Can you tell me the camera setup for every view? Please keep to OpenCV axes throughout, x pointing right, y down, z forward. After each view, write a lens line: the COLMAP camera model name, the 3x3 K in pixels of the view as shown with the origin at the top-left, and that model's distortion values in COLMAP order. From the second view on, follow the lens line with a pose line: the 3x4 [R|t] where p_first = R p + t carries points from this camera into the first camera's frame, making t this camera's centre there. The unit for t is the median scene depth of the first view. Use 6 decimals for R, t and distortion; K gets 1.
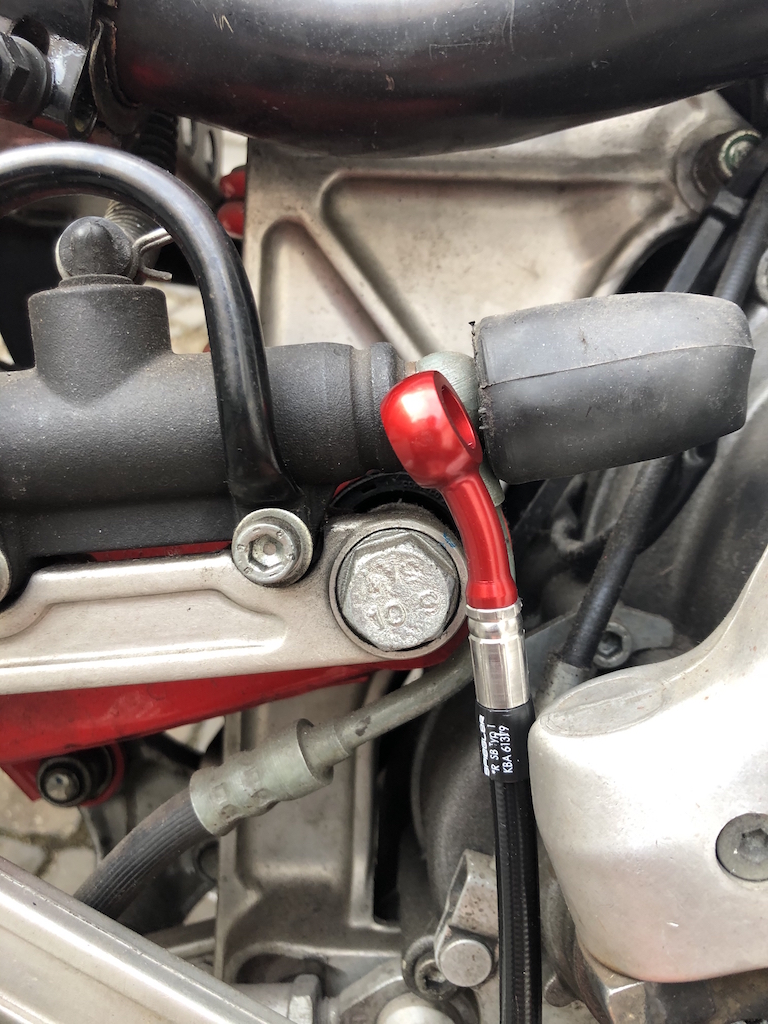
lens RADIAL K [[881.3, 0, 384.3], [0, 881.3, 501.6], [0, 0, 1]] dist [0.004953, -0.013310]
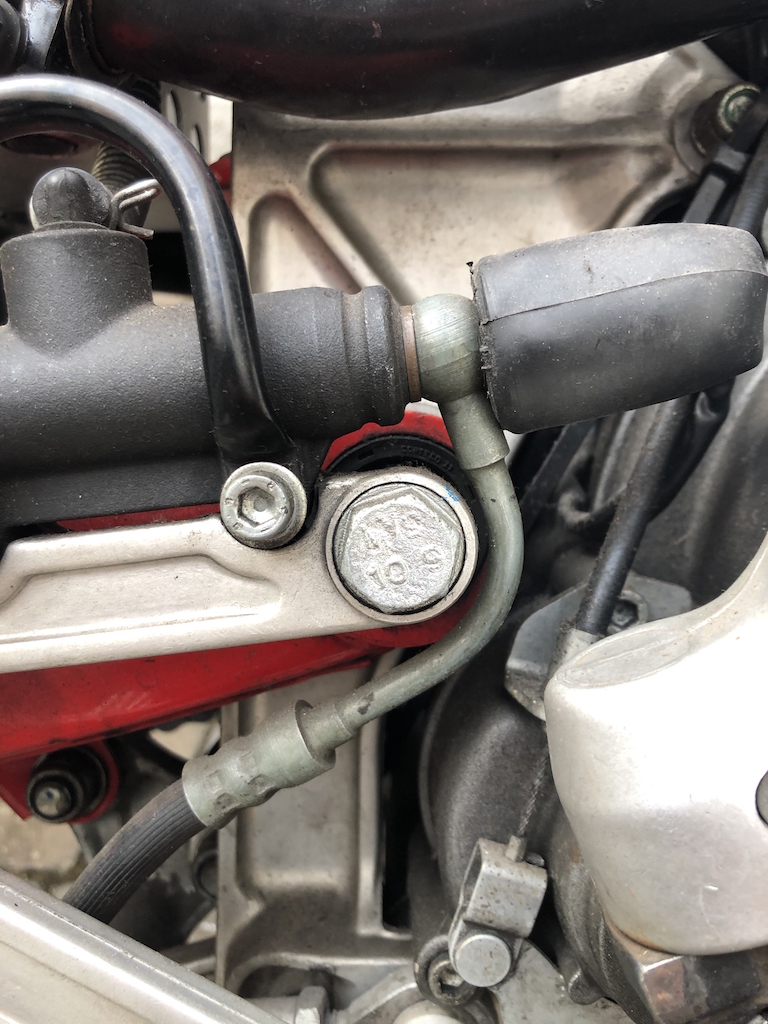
lens RADIAL K [[881.3, 0, 386.2], [0, 881.3, 502.1], [0, 0, 1]] dist [0.004953, -0.013310]
pose [[0.999651, -0.026167, 0.003577, -0.000201], [0.026283, 0.998953, -0.037450, 0.074581], [-0.002593, 0.037531, 0.999292, 0.054770]]
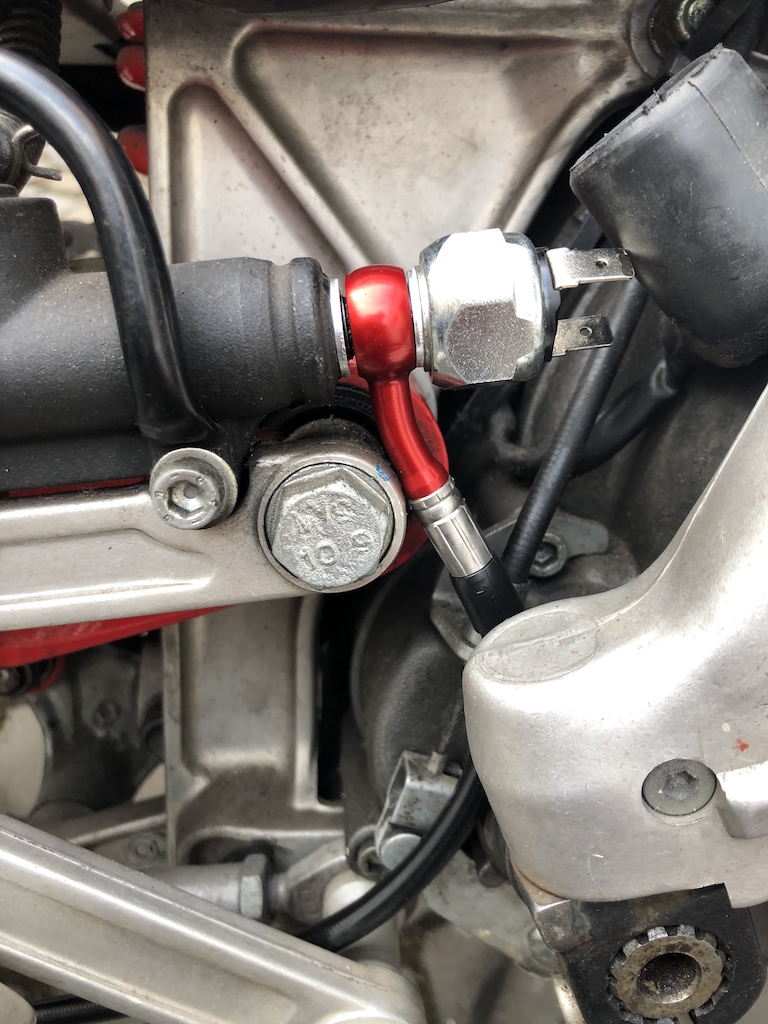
lens RADIAL K [[881.3, 0, 385.3], [0, 881.3, 509.2], [0, 0, 1]] dist [0.004953, -0.013310]
pose [[0.997479, -0.028822, 0.064848, 0.012585], [0.015444, 0.980071, 0.198047, -0.092887], [-0.069263, -0.196546, 0.978045, 0.051450]]
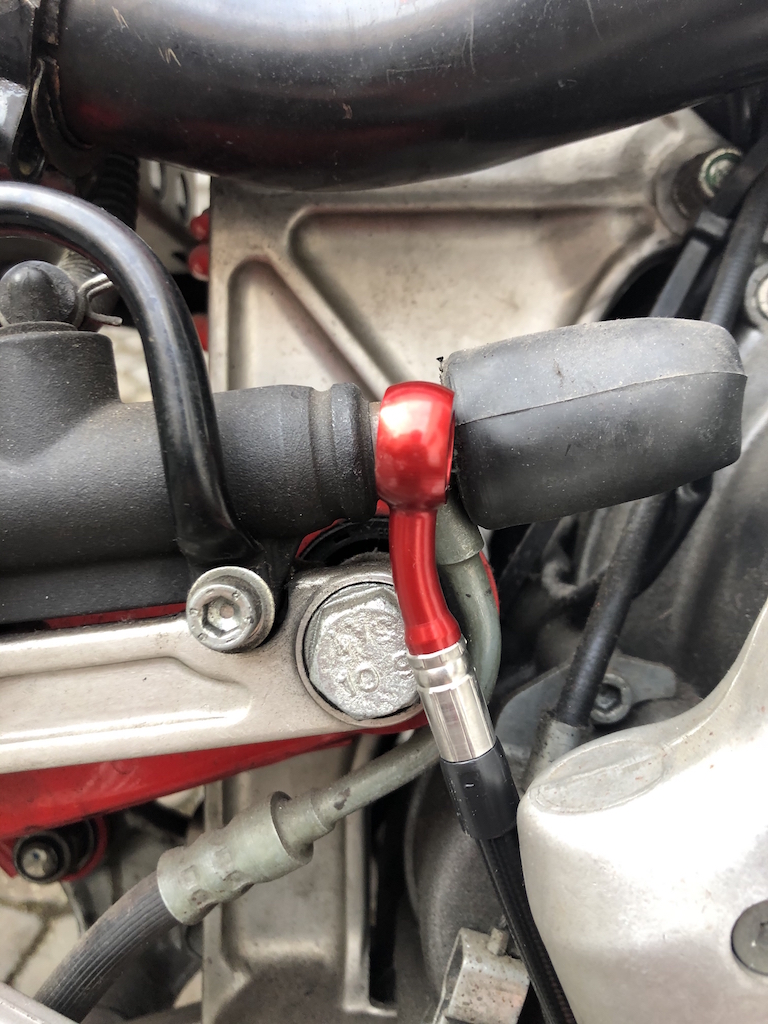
lens RADIAL K [[881.3, 0, 384.5], [0, 881.3, 498.5], [0, 0, 1]] dist [0.004953, -0.013310]
pose [[0.999342, -0.036105, -0.003420, 0.033658], [0.035909, 0.998289, -0.046139, -0.012728], [0.005080, 0.045986, 0.998929, 0.068181]]
